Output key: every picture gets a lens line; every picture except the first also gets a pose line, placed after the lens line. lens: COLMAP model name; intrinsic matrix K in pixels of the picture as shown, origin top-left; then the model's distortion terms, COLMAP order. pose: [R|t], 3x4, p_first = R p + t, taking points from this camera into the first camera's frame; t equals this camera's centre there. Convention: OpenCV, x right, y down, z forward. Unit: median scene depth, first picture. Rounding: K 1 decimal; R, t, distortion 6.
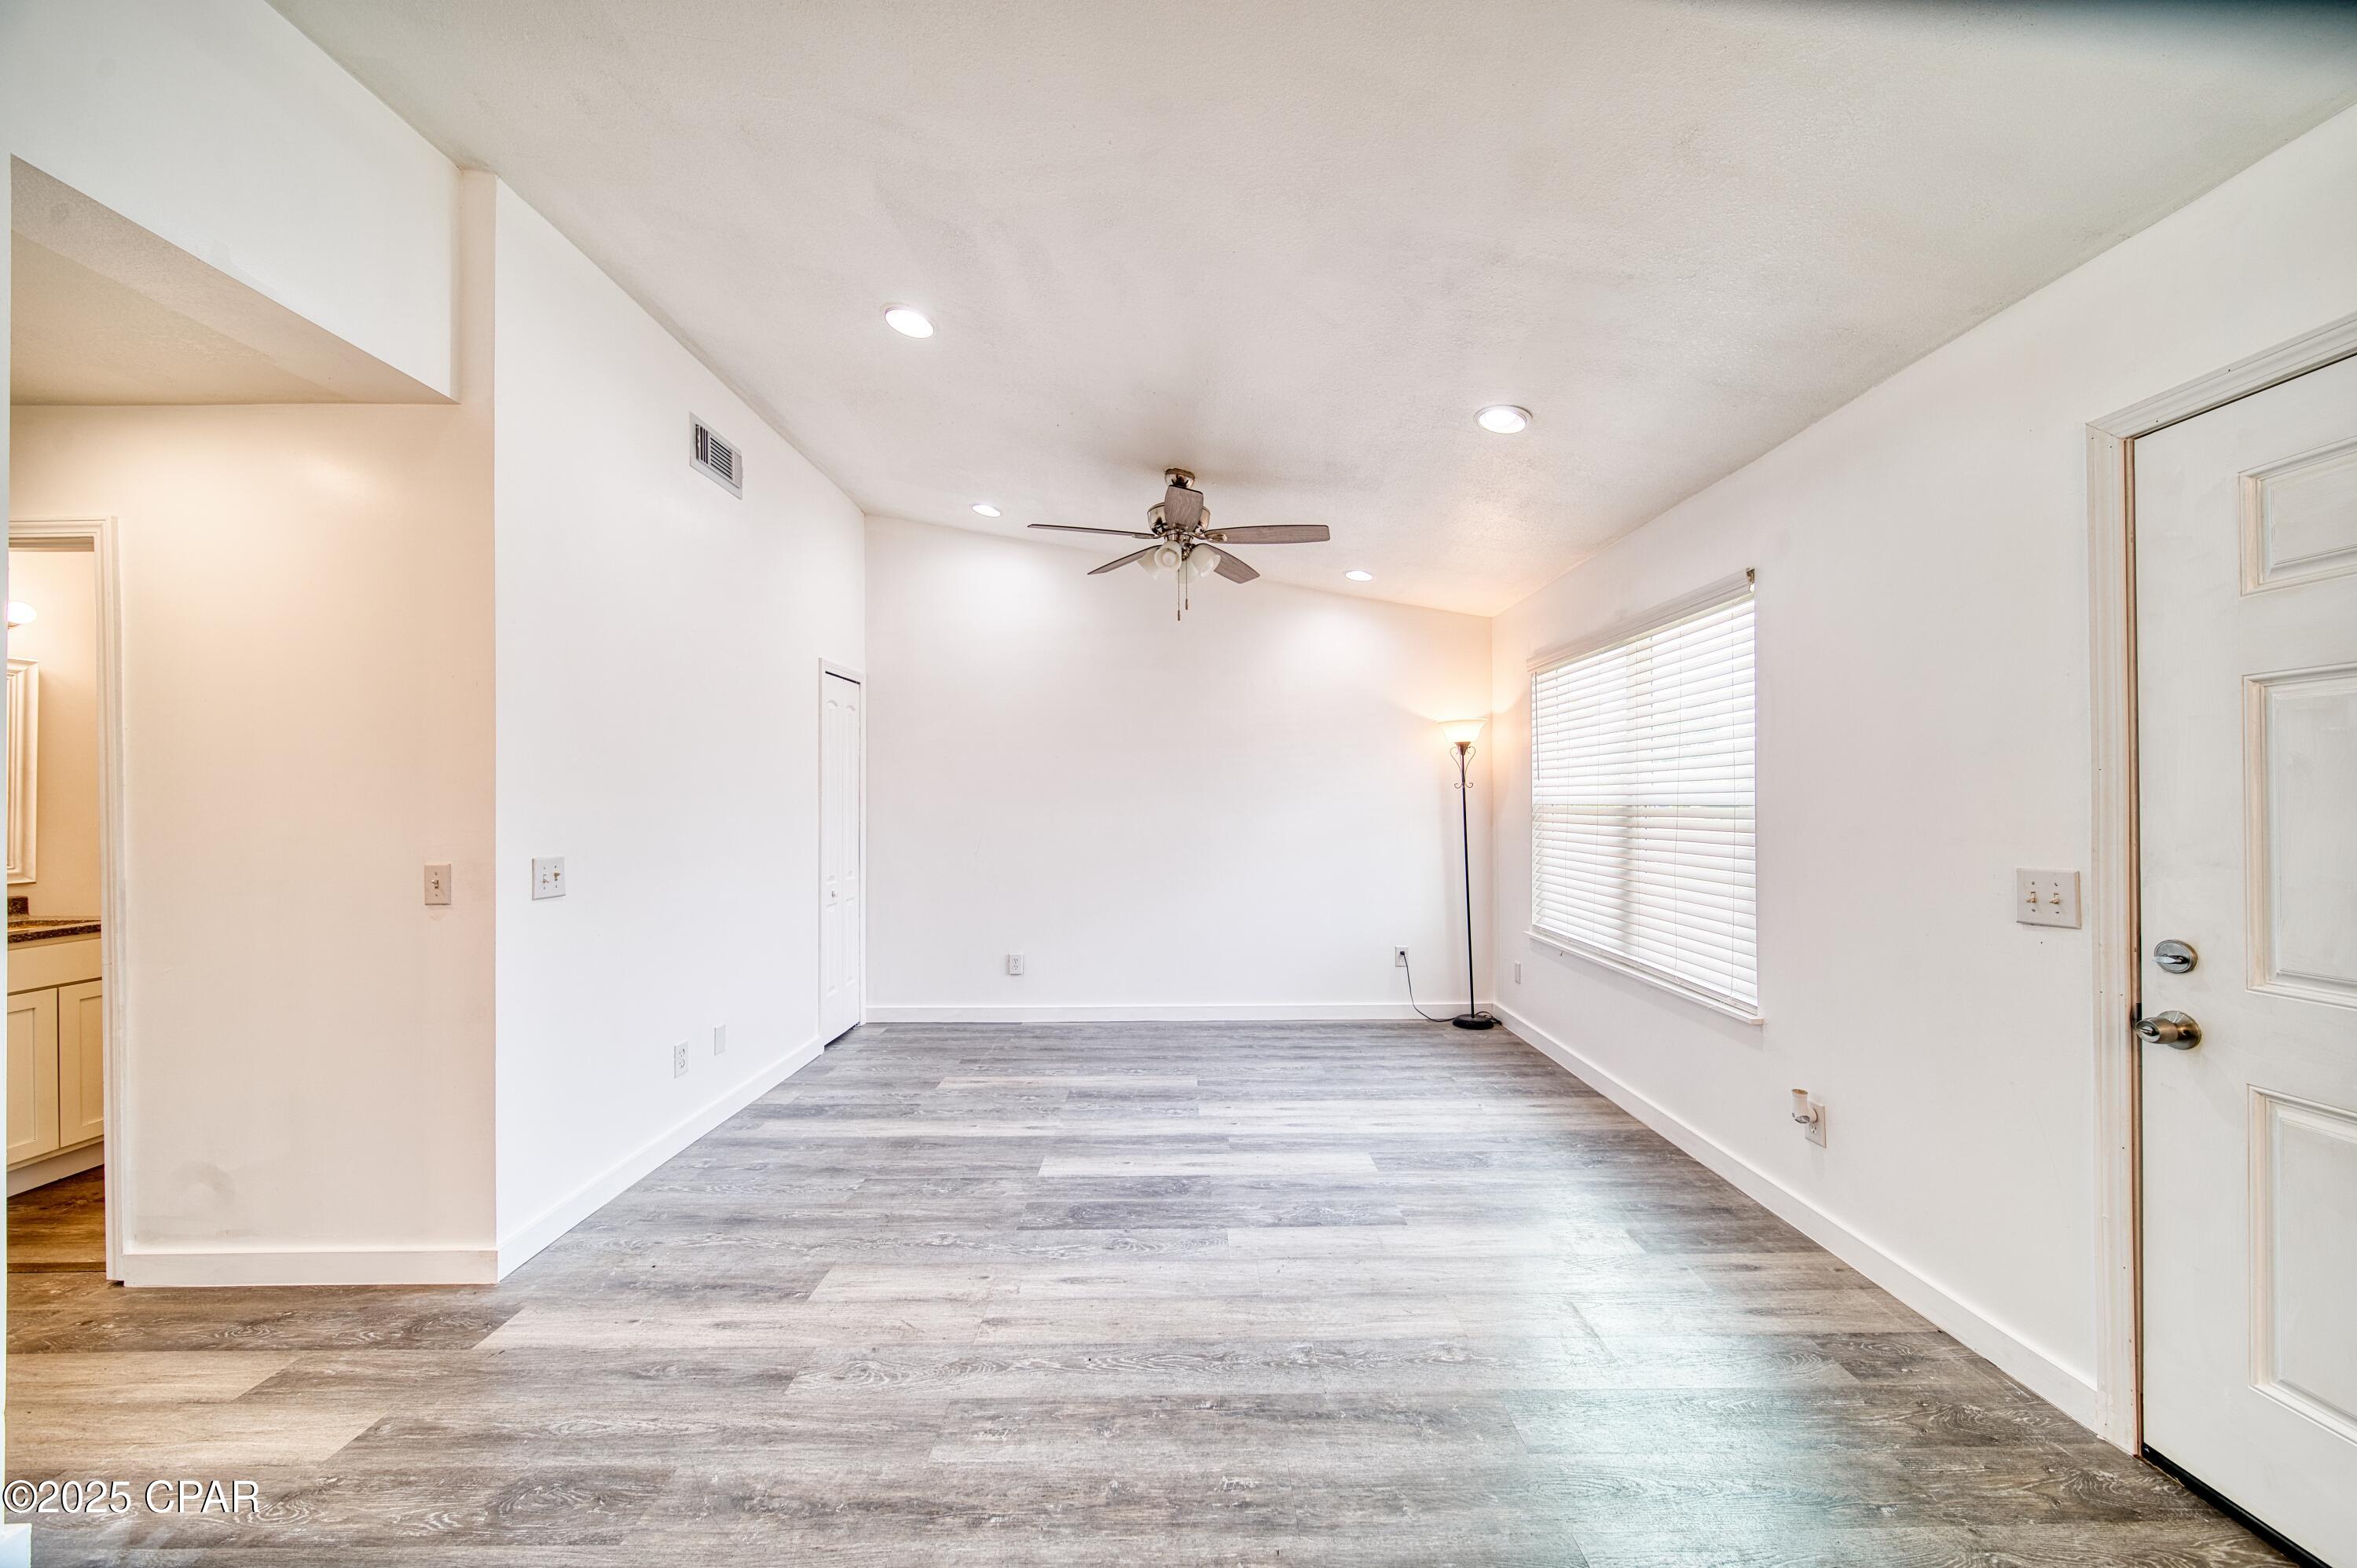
lens RADIAL K [[825.8, 0, 1192.2], [0, 825.8, 796.2], [0, 0, 1]] dist [0.003195, -0.002348]
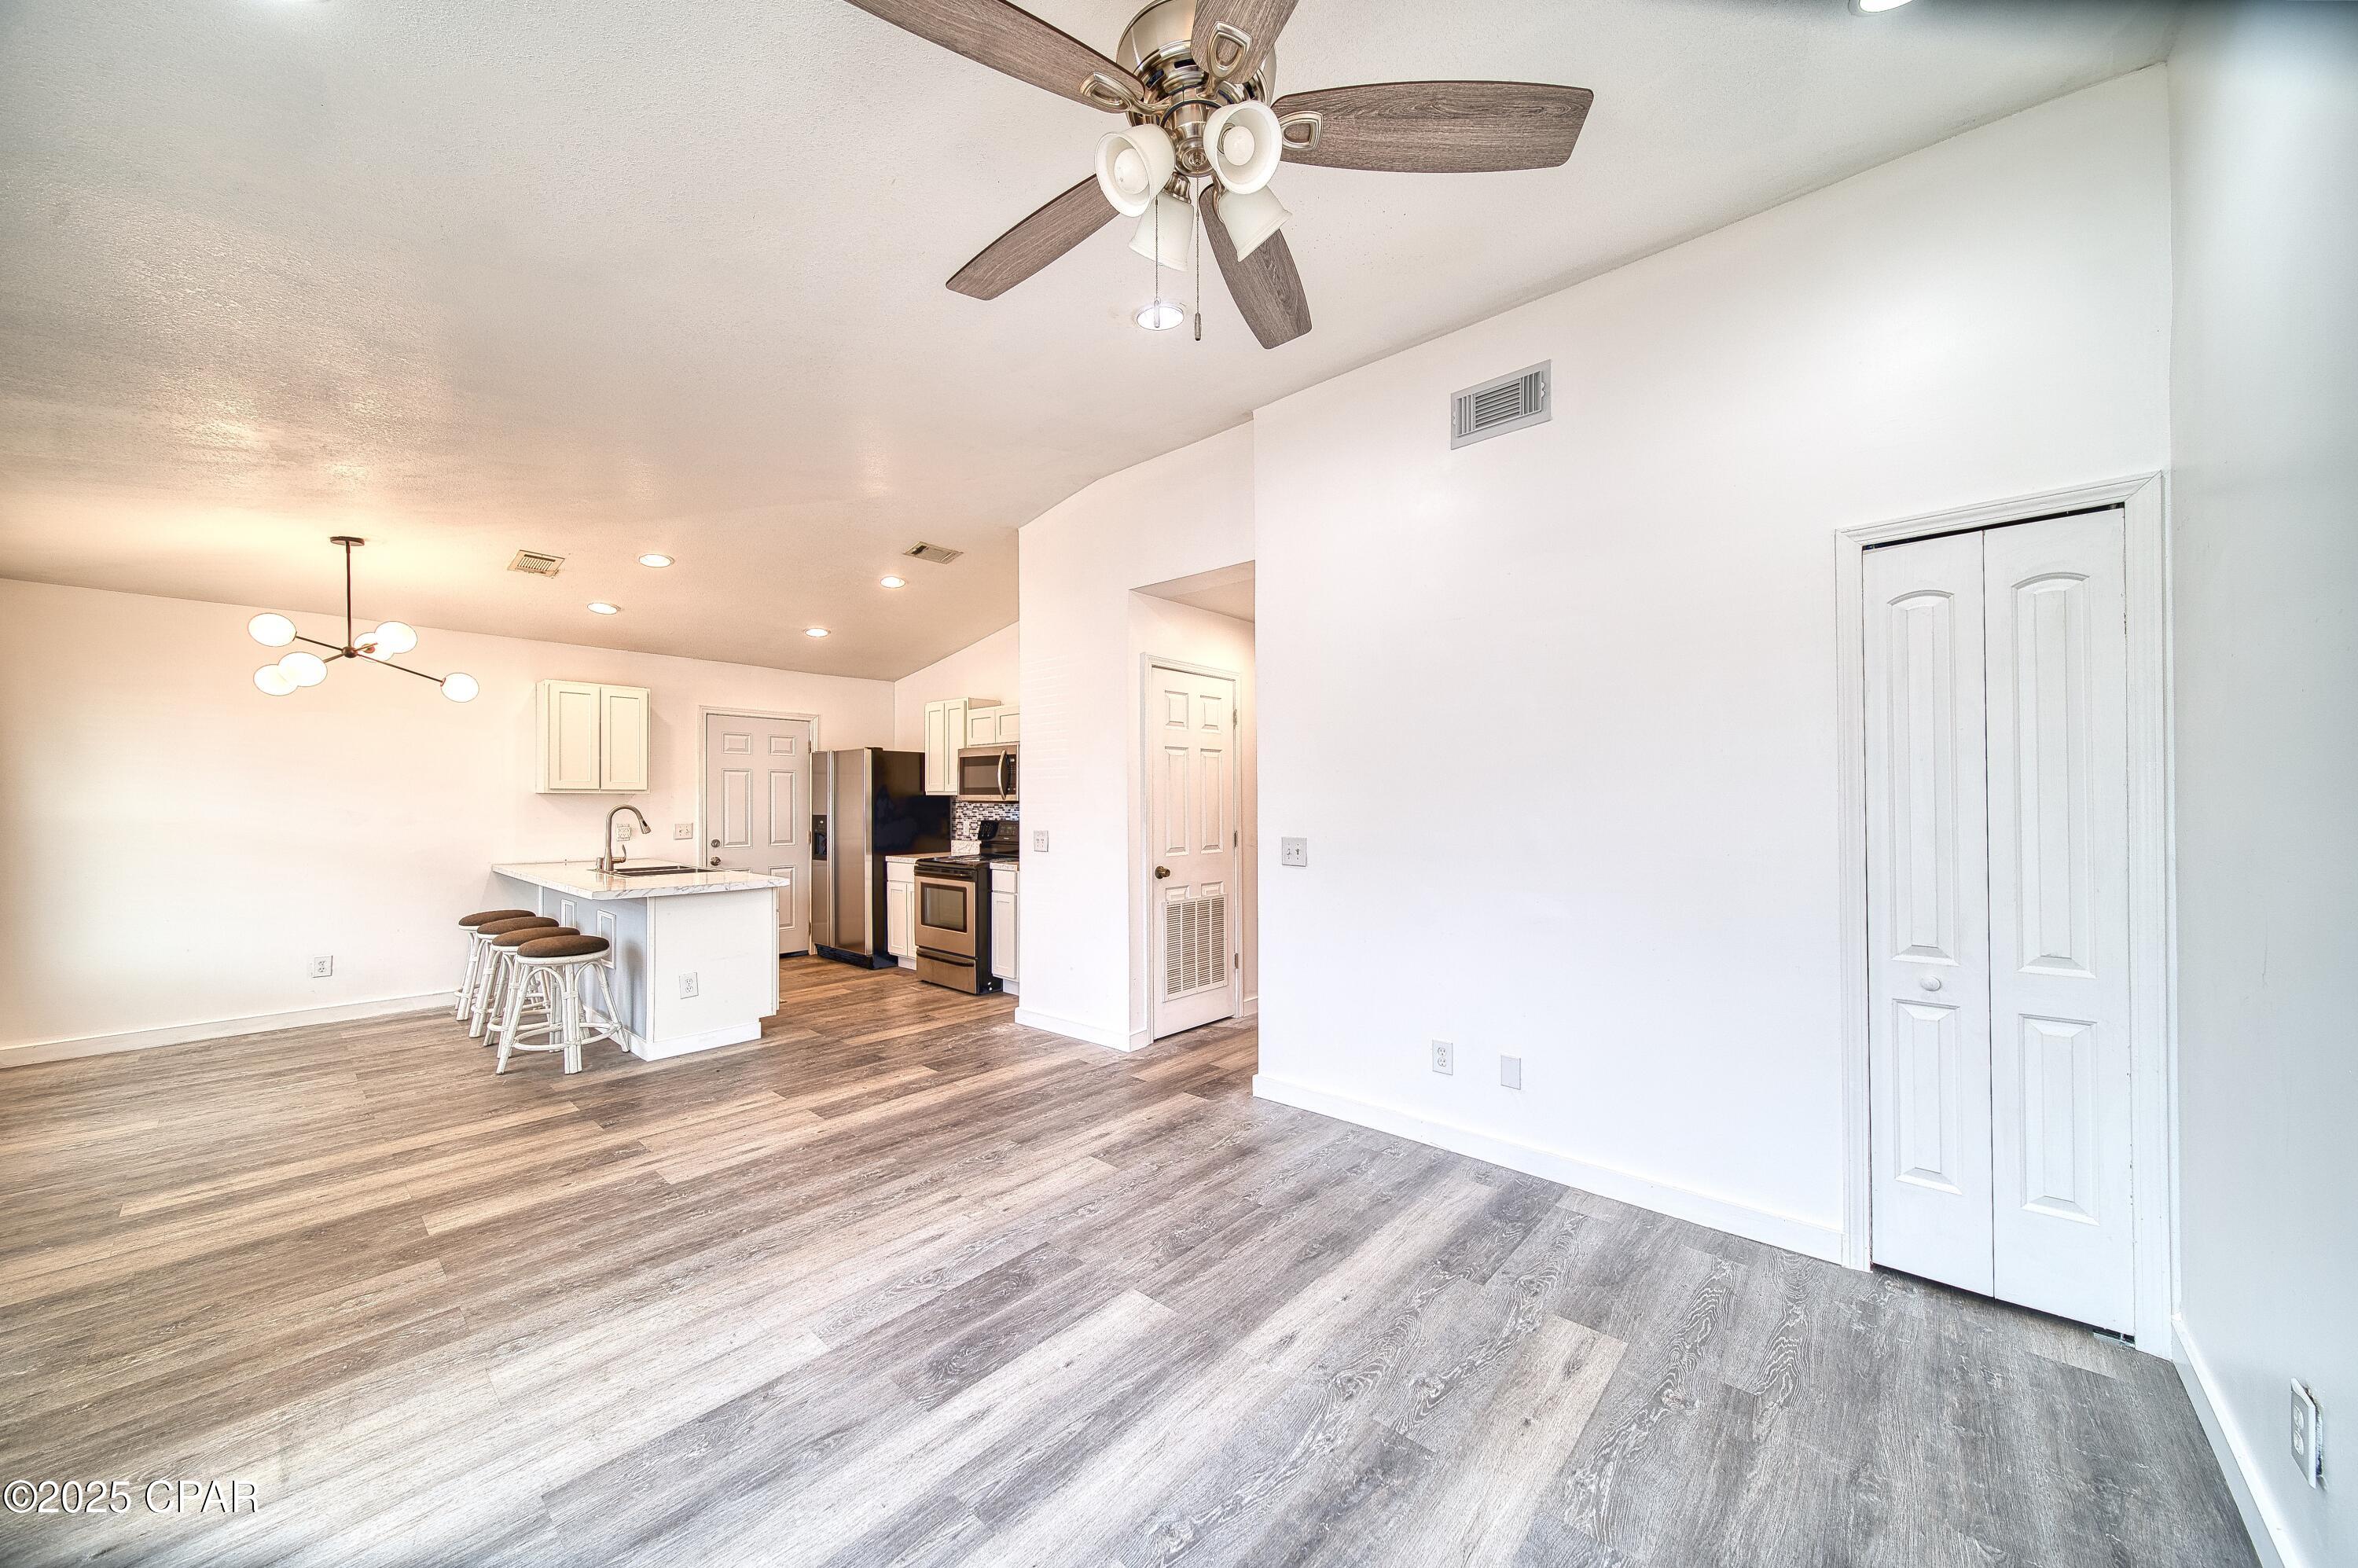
lens RADIAL K [[826.2, 0, 1192.7], [0, 826.2, 796.2], [0, 0, 1]] dist [0.003195, -0.002348]
pose [[-0.666832, 0.001415, -0.745207, 0.377540], [0.009922, 0.999926, -0.006980, 0.010338], [0.745142, -0.012048, -0.666797, 1.700511]]
